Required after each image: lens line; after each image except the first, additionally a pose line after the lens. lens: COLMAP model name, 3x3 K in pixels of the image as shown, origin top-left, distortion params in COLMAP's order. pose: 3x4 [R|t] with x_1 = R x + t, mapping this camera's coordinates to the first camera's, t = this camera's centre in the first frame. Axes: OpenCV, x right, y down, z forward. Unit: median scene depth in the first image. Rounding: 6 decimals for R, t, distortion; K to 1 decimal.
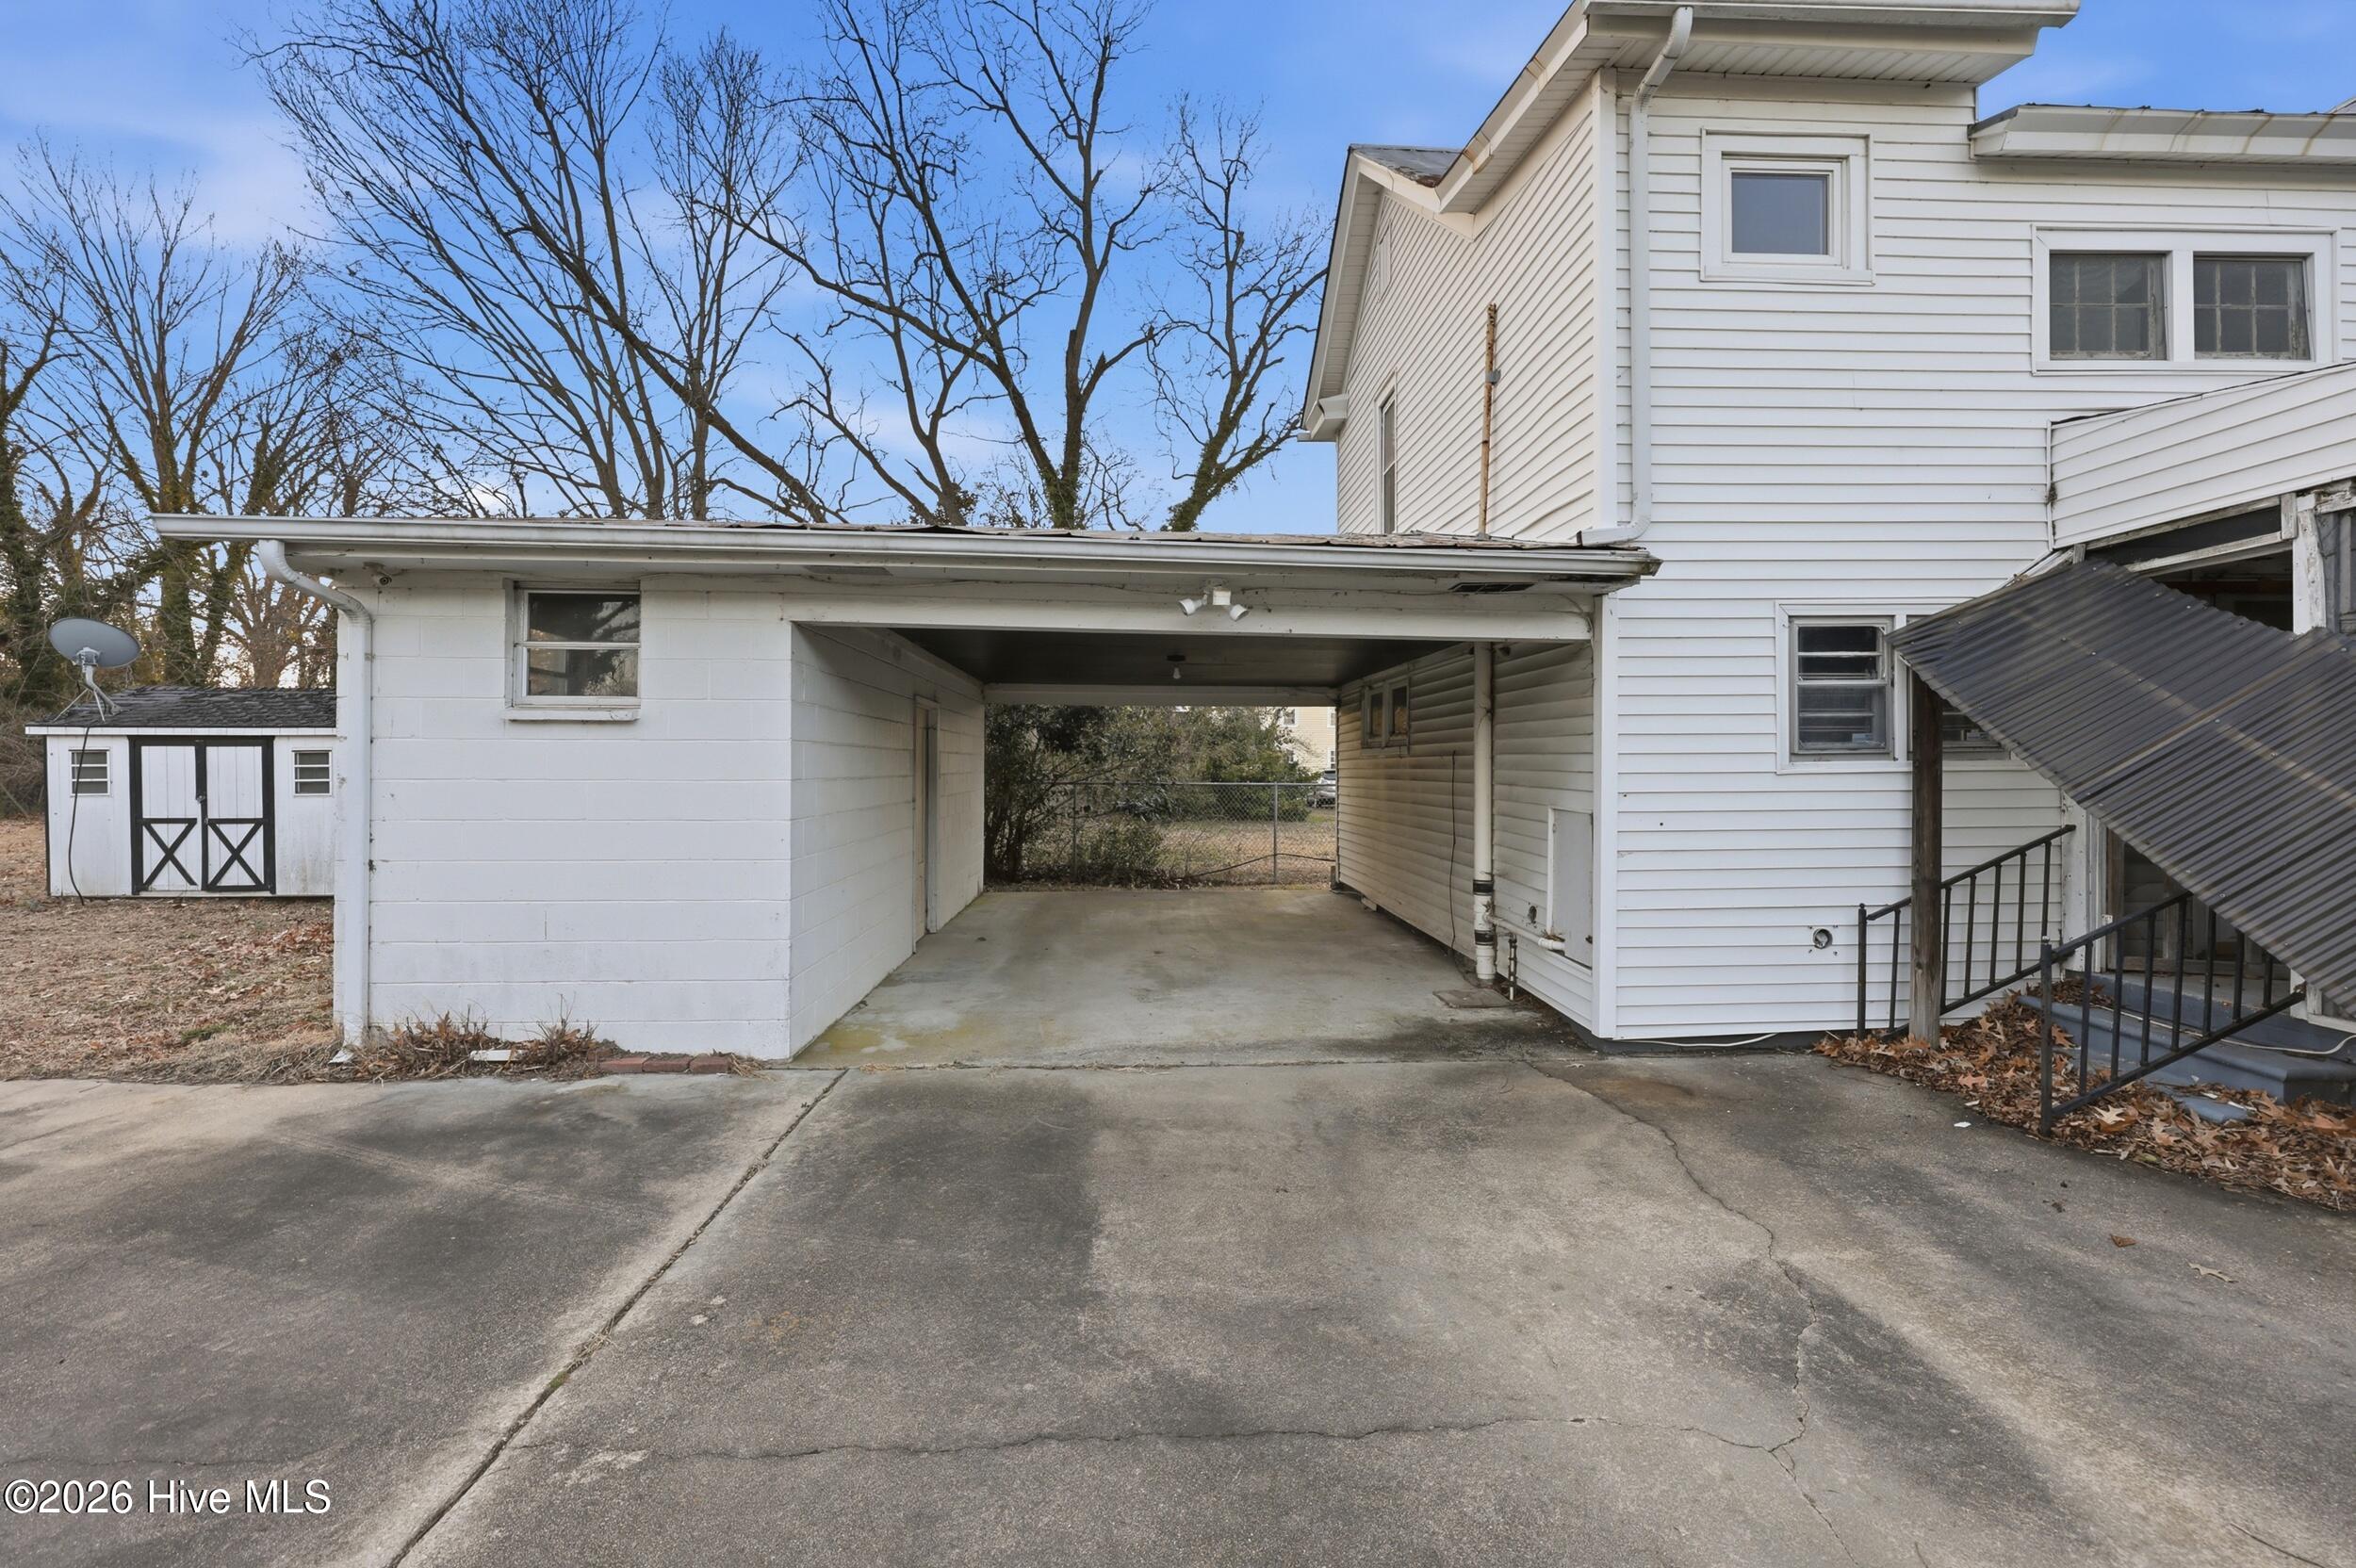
lens RADIAL K [[974.1, 0, 1169.1], [0, 974.1, 773.4], [0, 0, 1]] dist [0.000576, -0.000333]
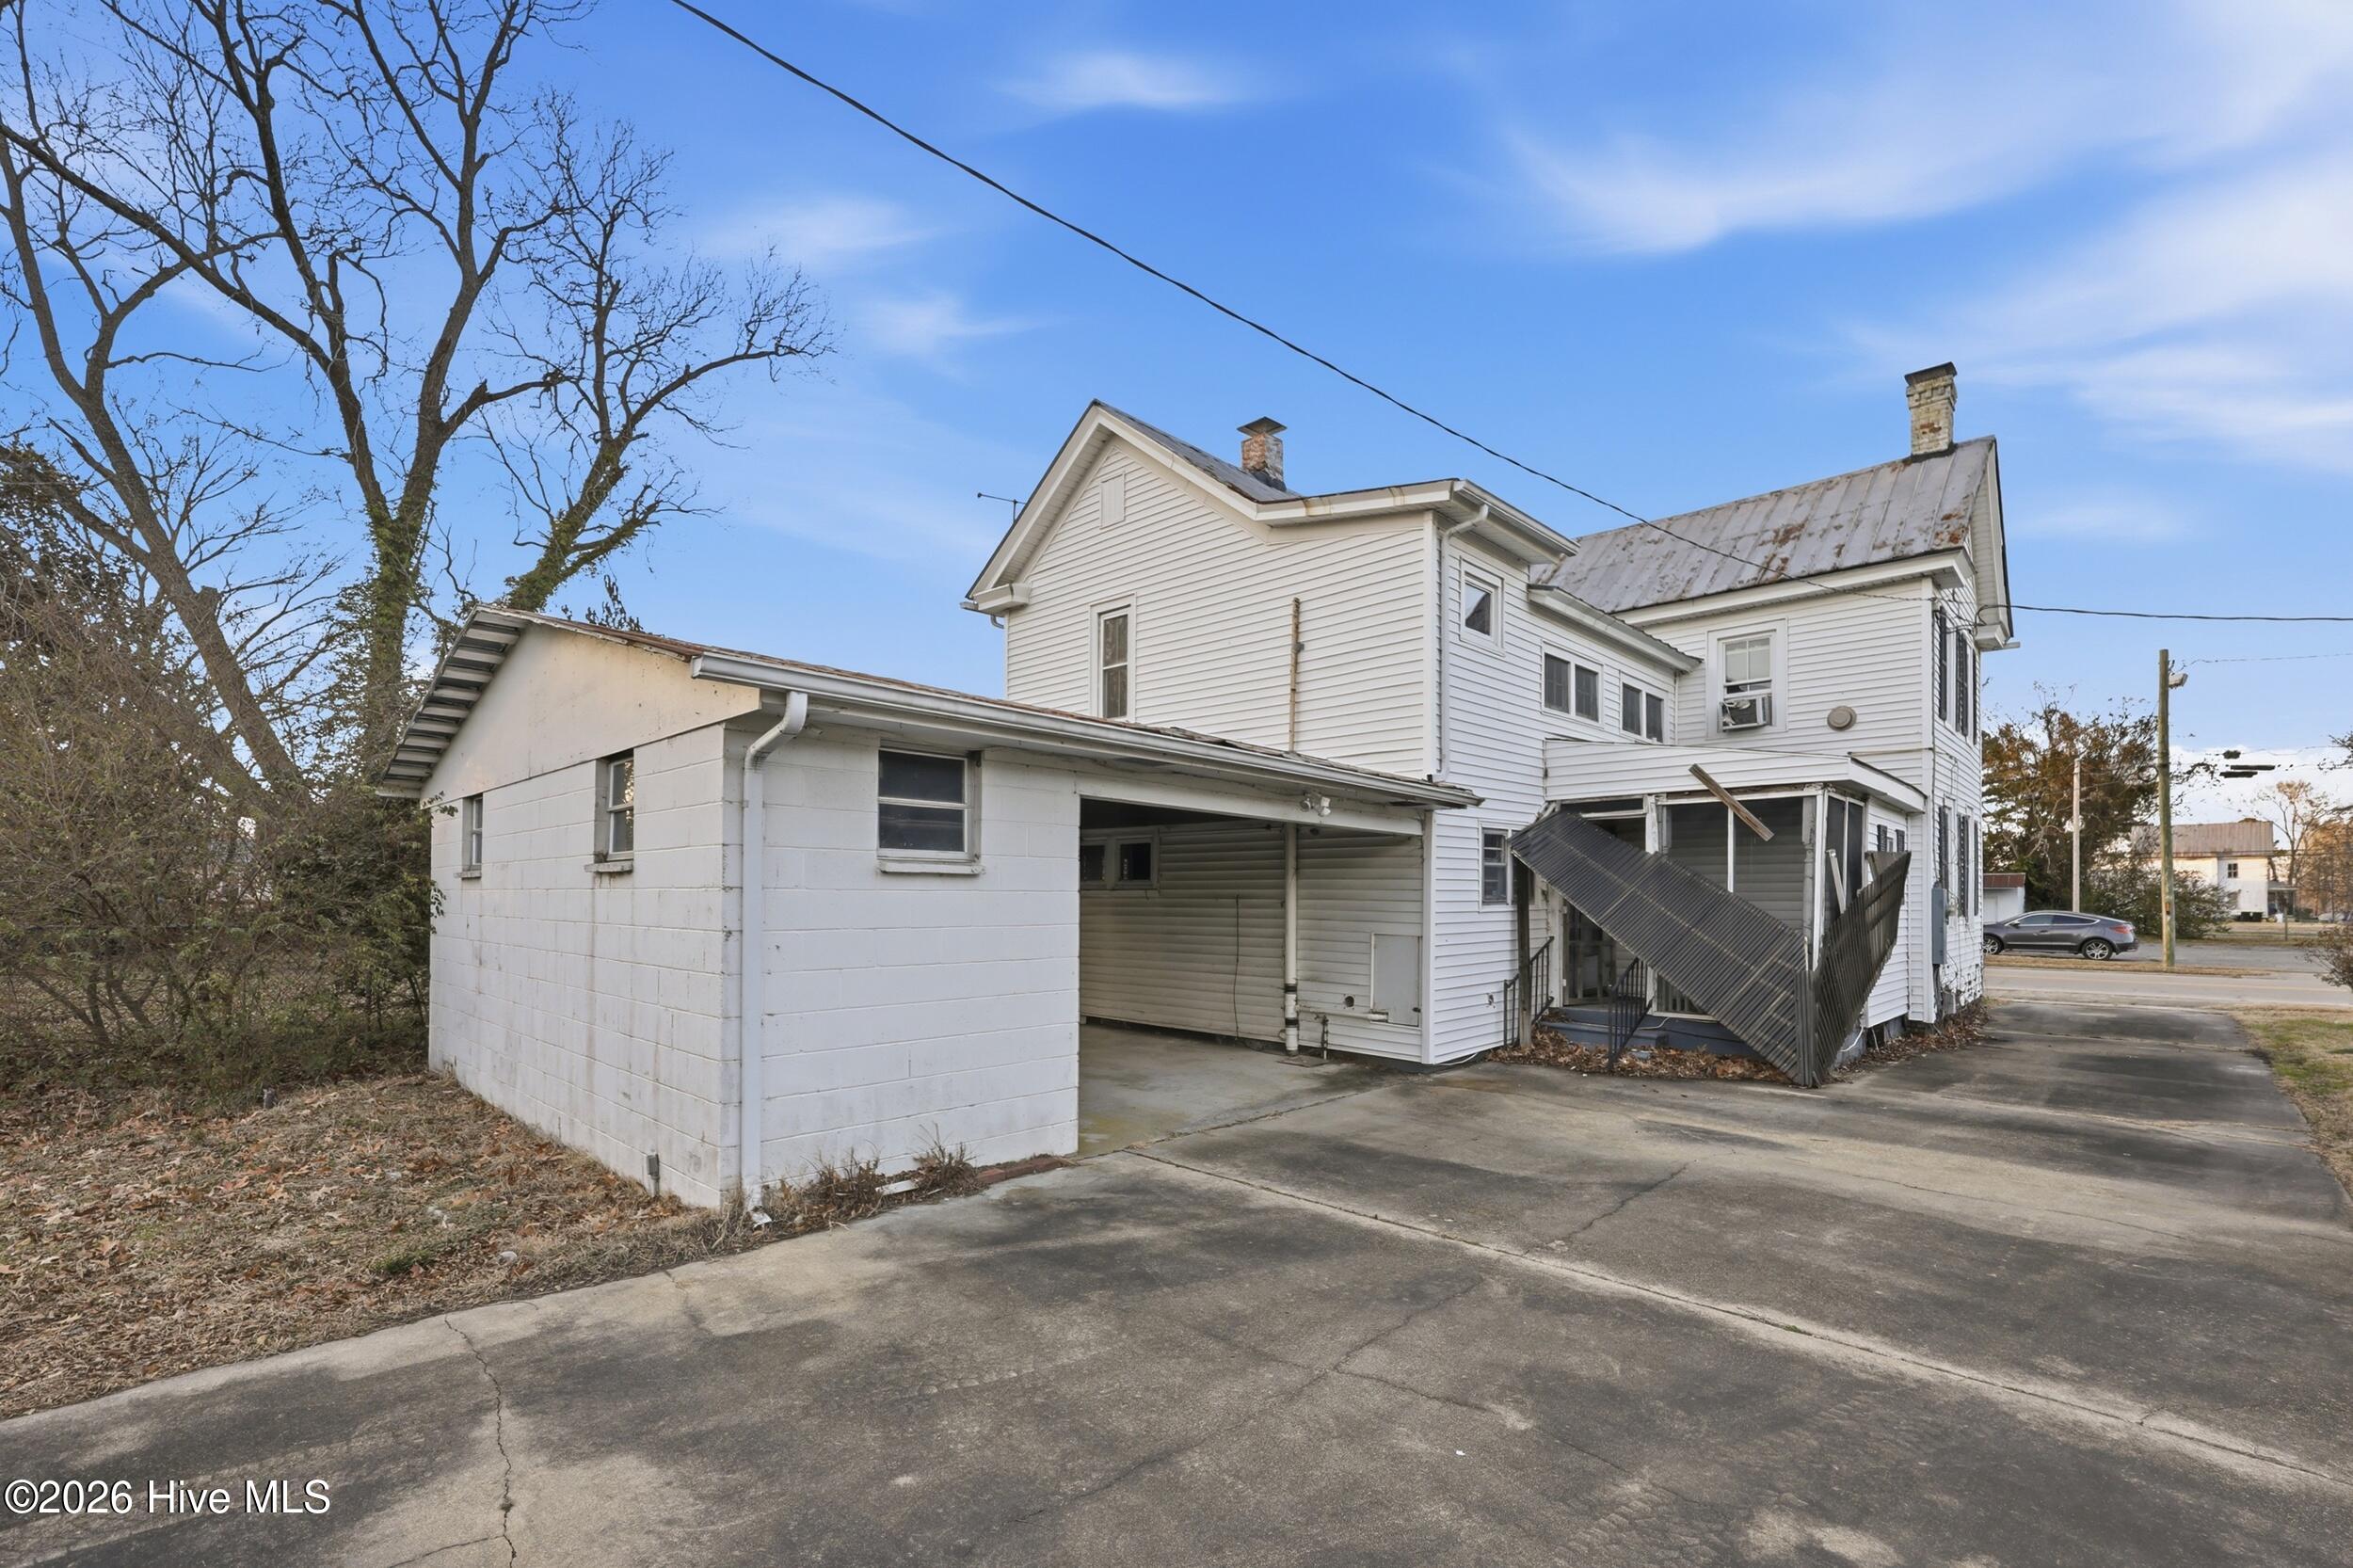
lens RADIAL K [[1034.8, 0, 1180.8], [0, 1034.8, 906.9], [0, 0, 1]] dist [-0.001813, -0.000117]
pose [[0.720329, -0.004581, 0.693618, -0.520946], [0.002045, 0.999988, 0.004481, -0.009000], [-0.693630, -0.001809, 0.720329, -0.011808]]
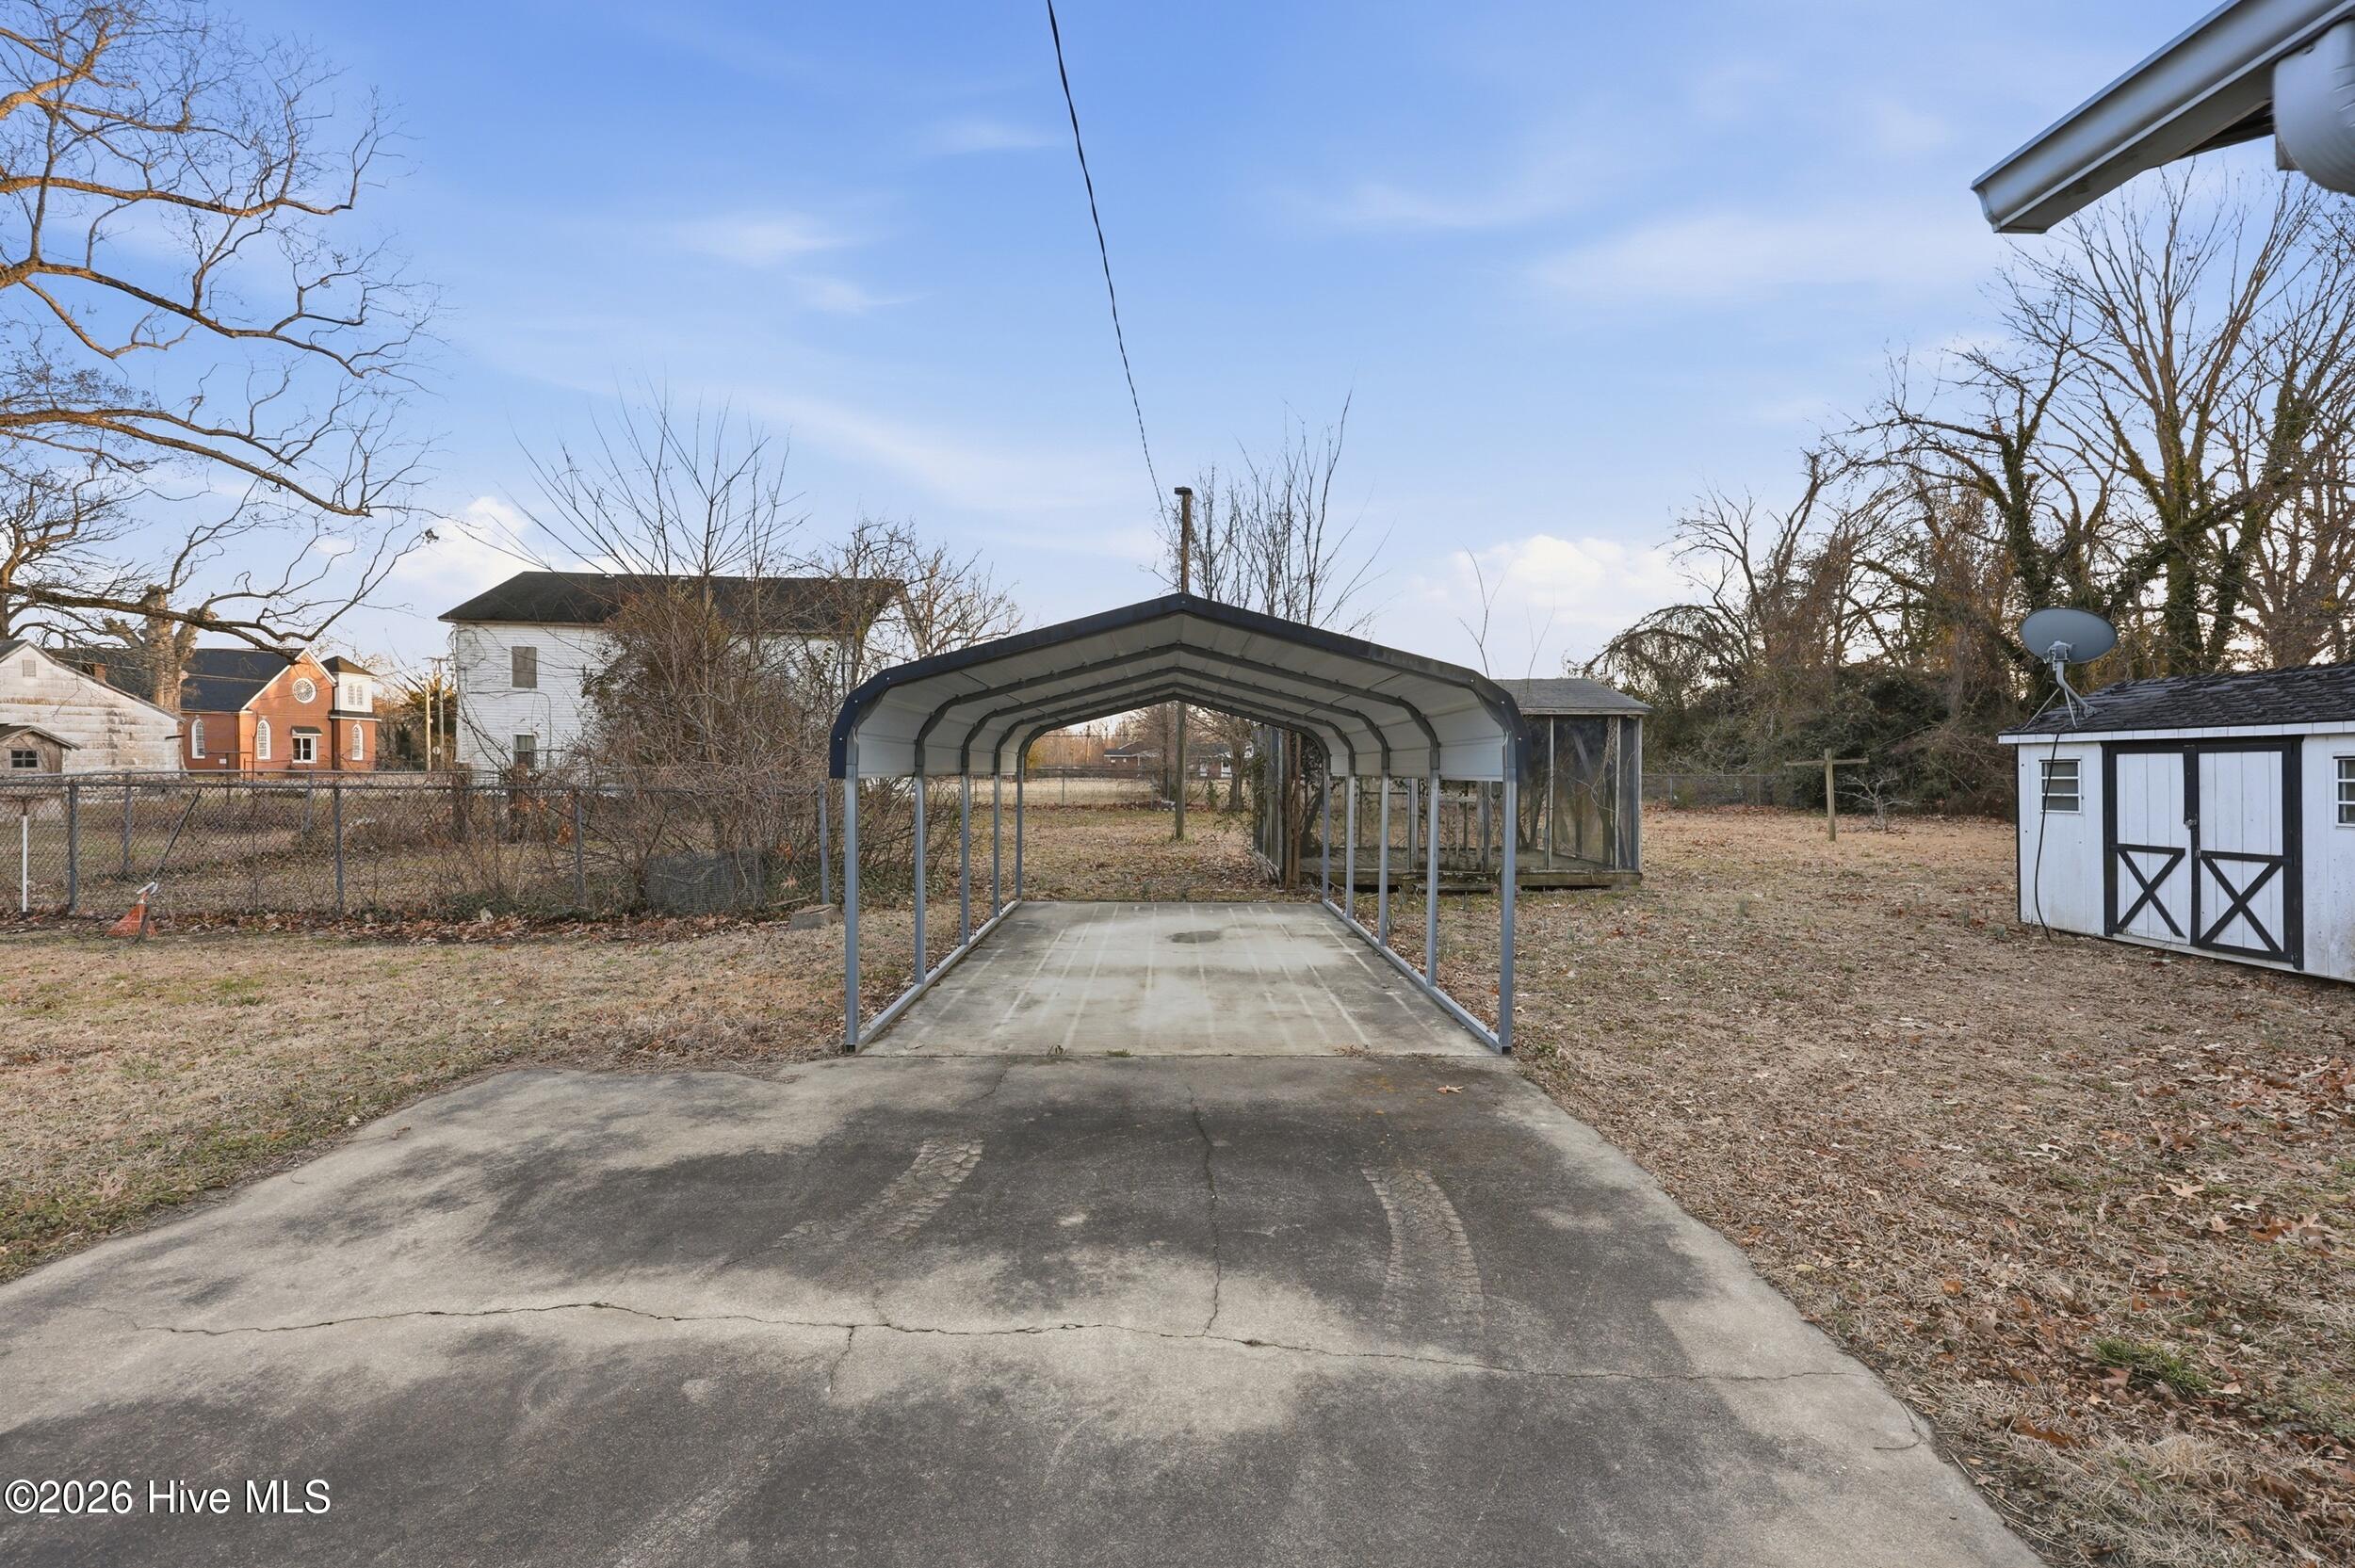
lens RADIAL K [[958.0, 0, 1188.9], [0, 958.0, 772.5], [0, 0, 1]] dist [-0.000208, -0.000001]
pose [[-0.030265, 0.001903, -0.999540, -0.238373], [-0.008088, 0.999965, 0.002149, -0.008328], [0.999509, 0.008149, -0.030249, 0.256044]]
